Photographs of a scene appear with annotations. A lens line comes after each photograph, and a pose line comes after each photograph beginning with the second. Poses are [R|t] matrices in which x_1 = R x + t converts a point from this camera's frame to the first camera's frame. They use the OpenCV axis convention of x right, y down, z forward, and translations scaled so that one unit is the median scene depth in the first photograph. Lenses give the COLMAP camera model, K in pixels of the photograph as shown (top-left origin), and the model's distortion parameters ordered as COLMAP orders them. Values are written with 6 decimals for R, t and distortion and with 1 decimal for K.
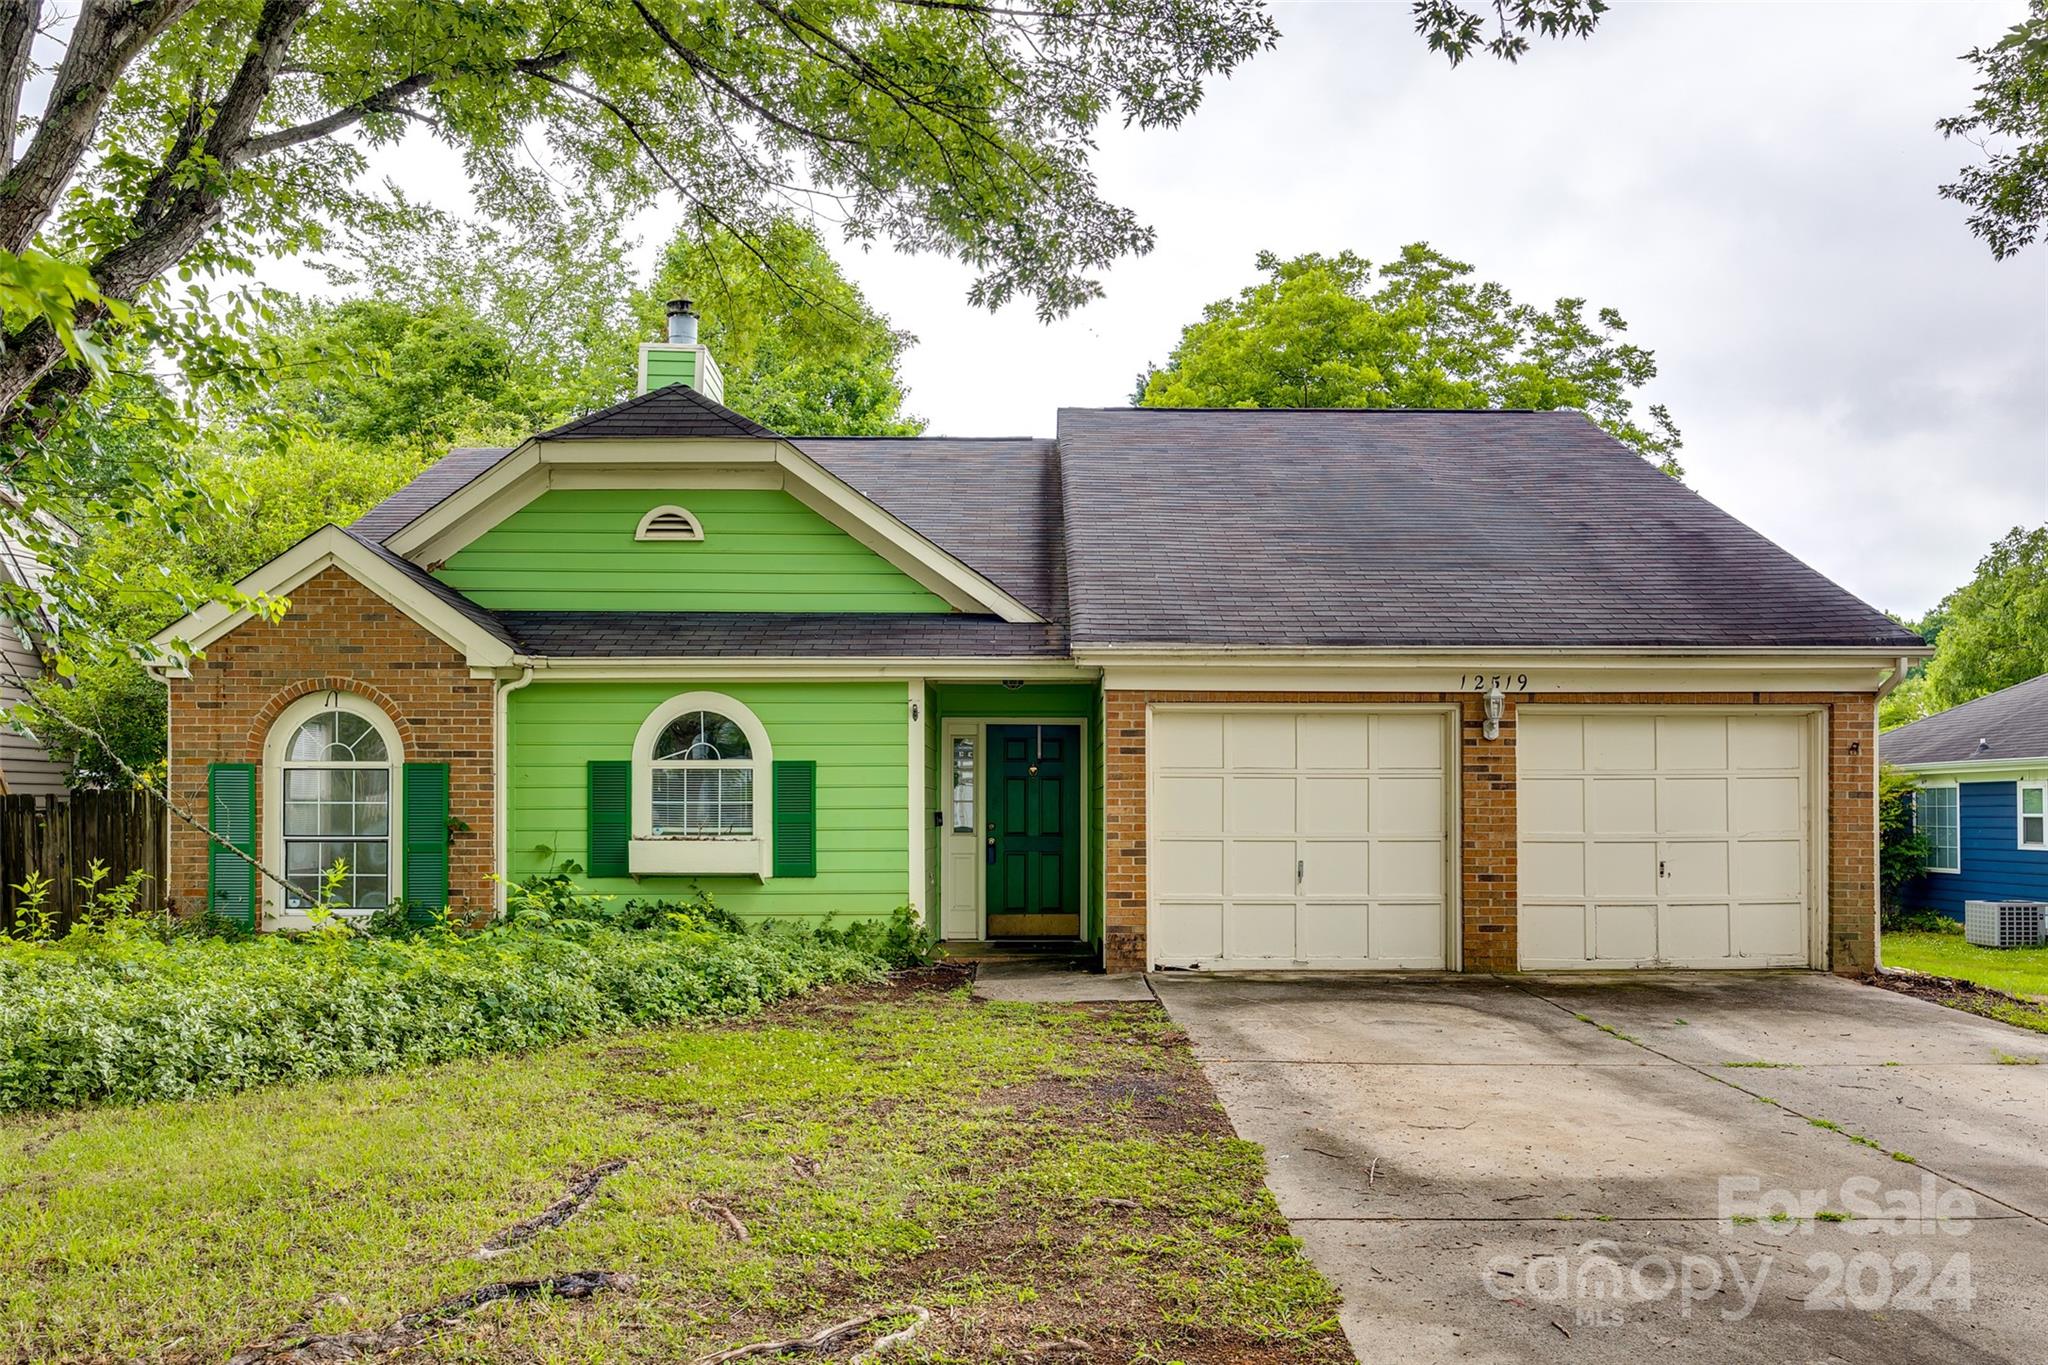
lens RADIAL K [[1583.2, 0, 1057.3], [0, 1583.2, 797.0], [0, 0, 1]] dist [-0.005934, -0.002224]
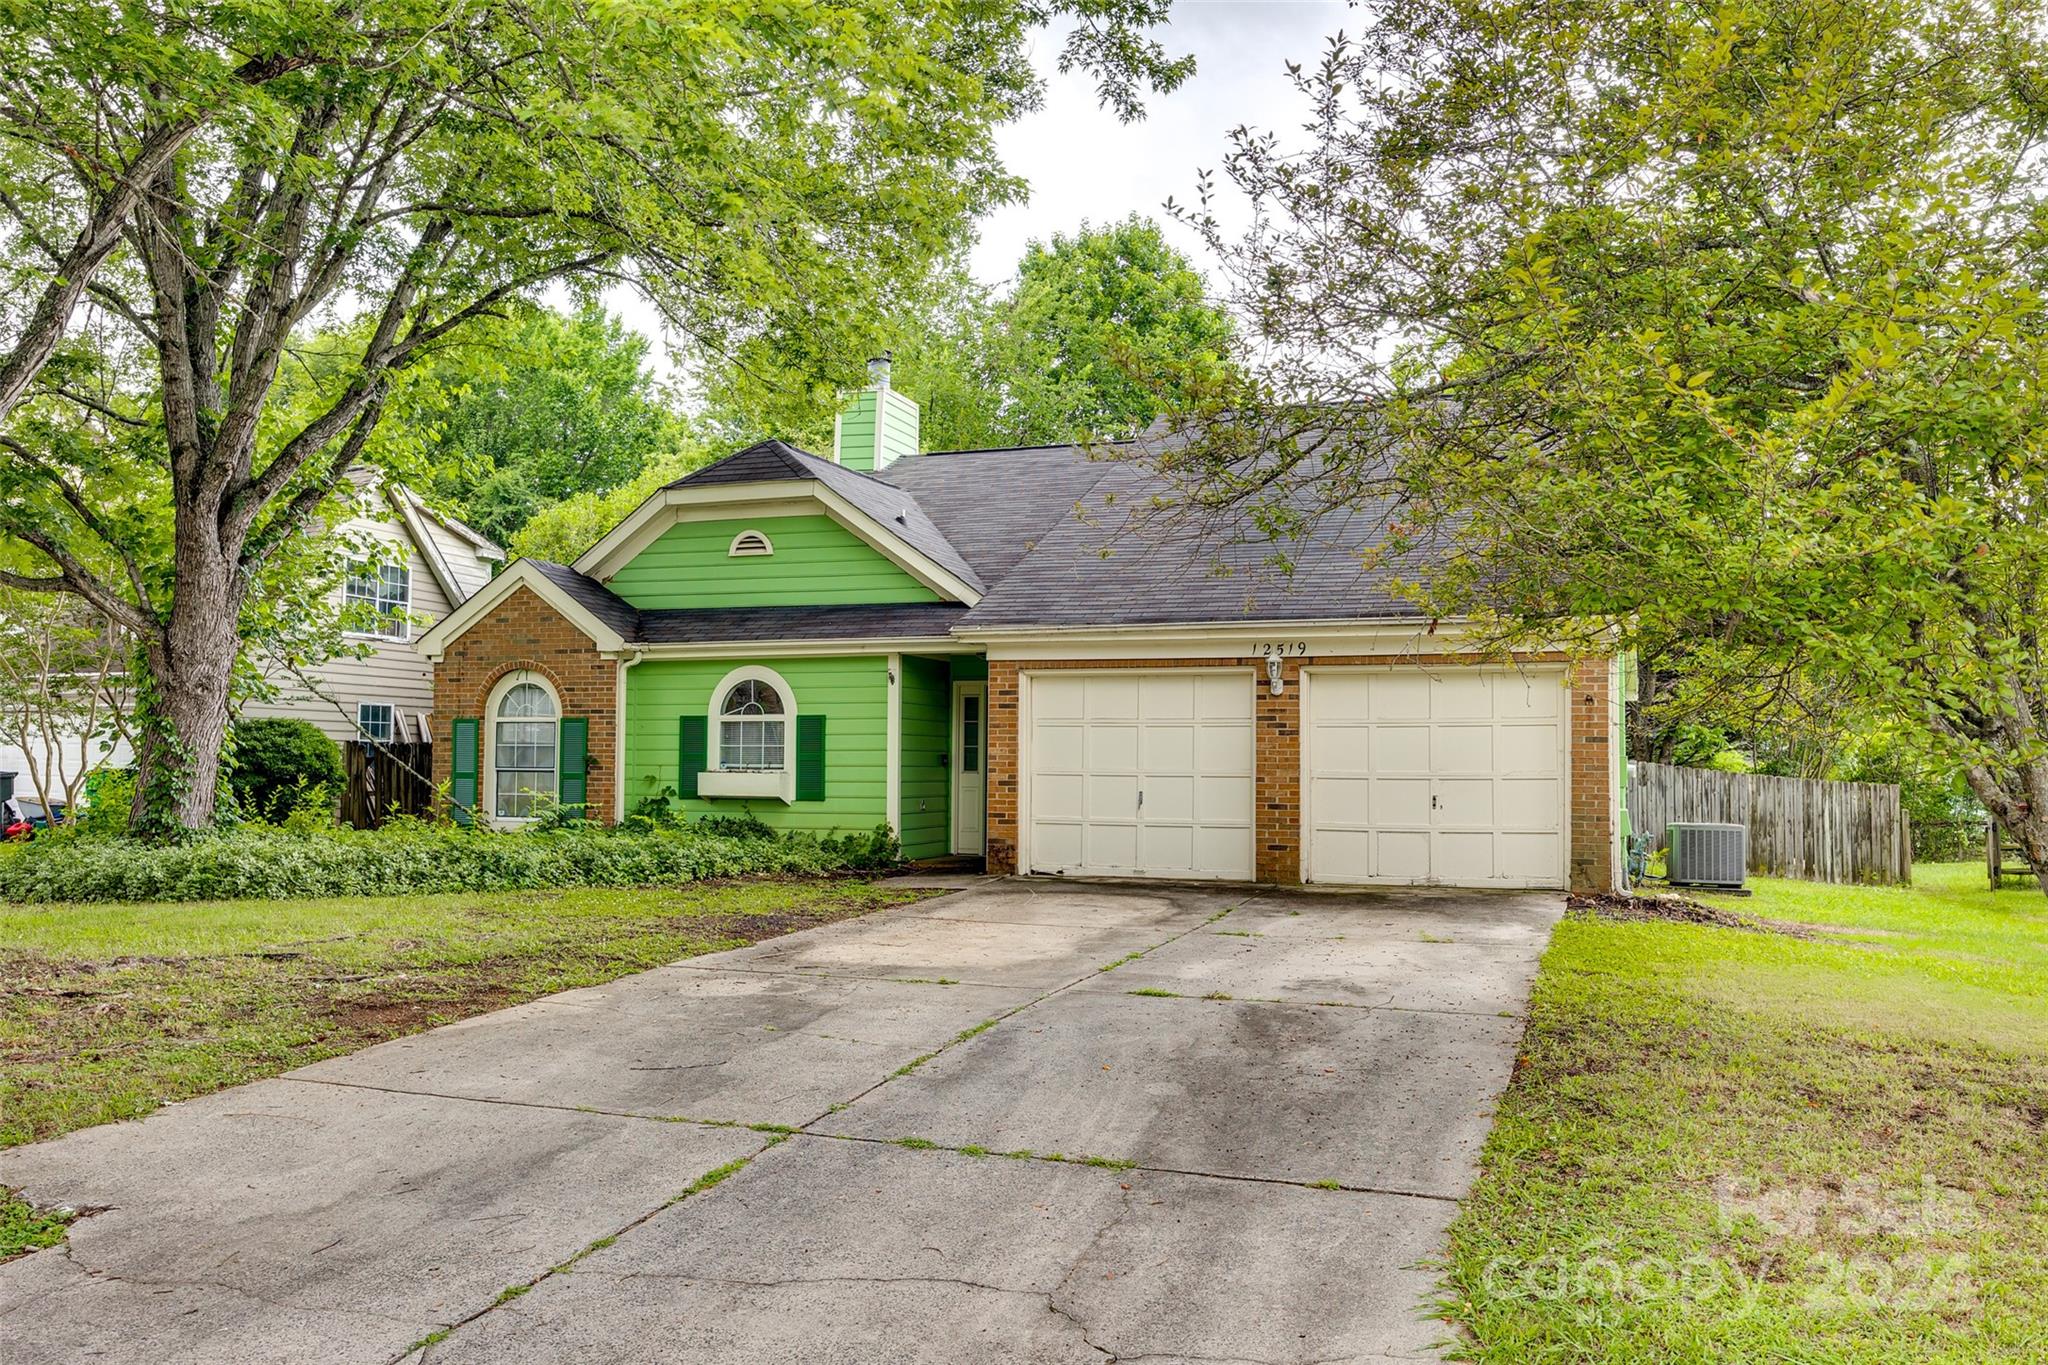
lens RADIAL K [[1687.0, 0, 1021.4], [0, 1687.0, 672.6], [0, 0, 1]] dist [0.001091, -0.004482]
pose [[0.930267, -0.014343, -0.366602, 0.547081], [-0.003989, 0.998781, -0.049199, 0.011656], [0.366861, 0.047231, 0.929076, -0.291384]]
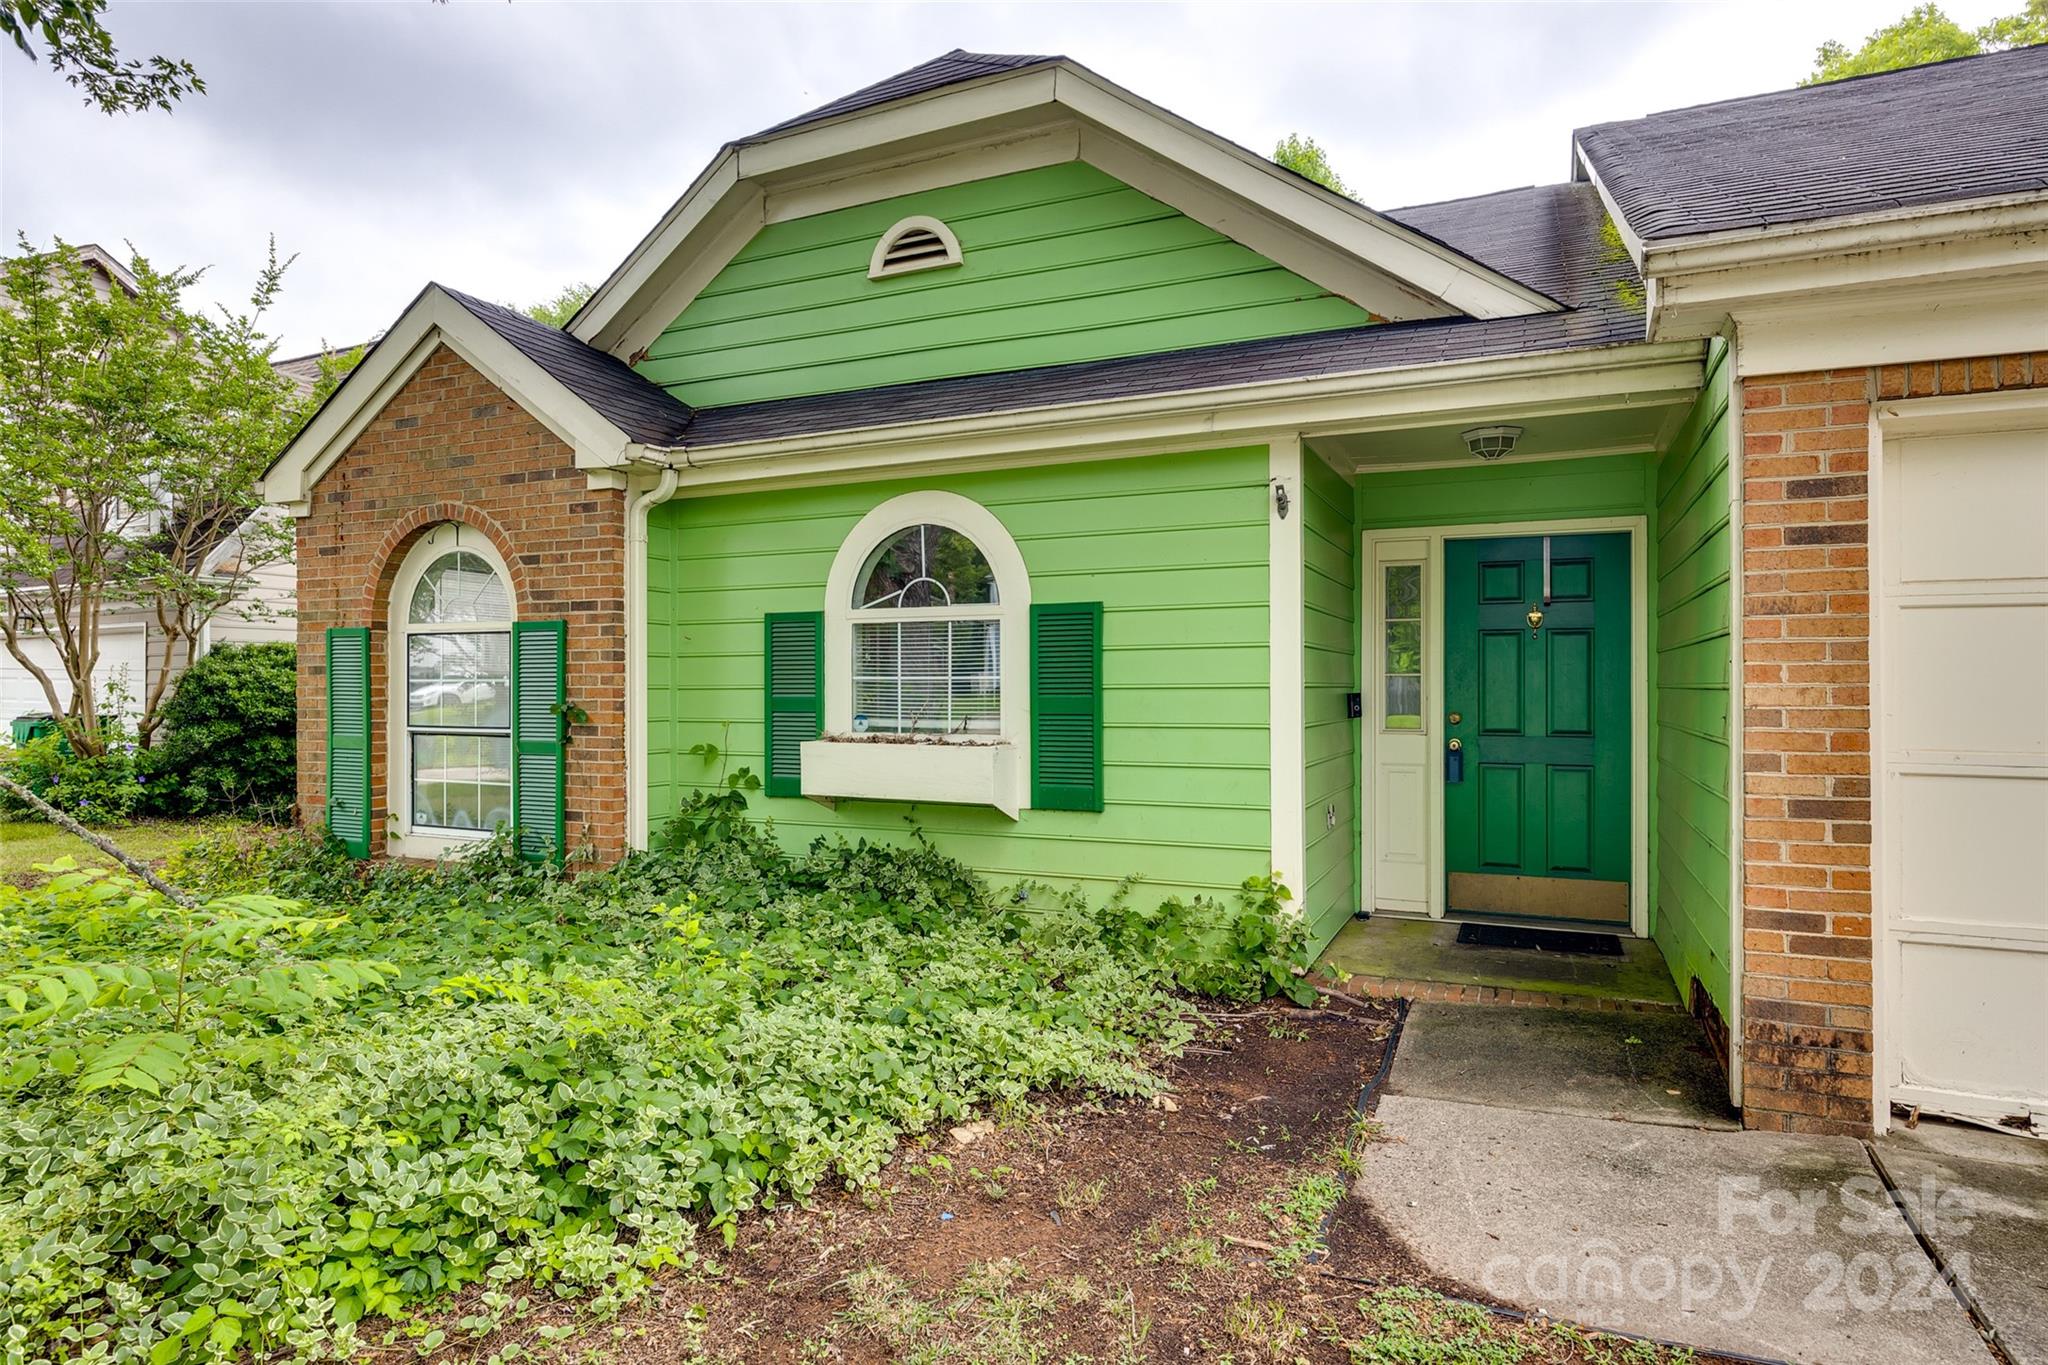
lens RADIAL K [[1126.5, 0, 1024.6], [0, 1126.5, 684.0], [0, 0, 1]] dist [-0.003968, 0.001755]
pose [[0.903526, -0.001223, -0.428531, -0.008864], [0.004830, 0.999961, 0.007329, 0.002806], [0.428505, -0.008692, 0.903497, 0.647419]]
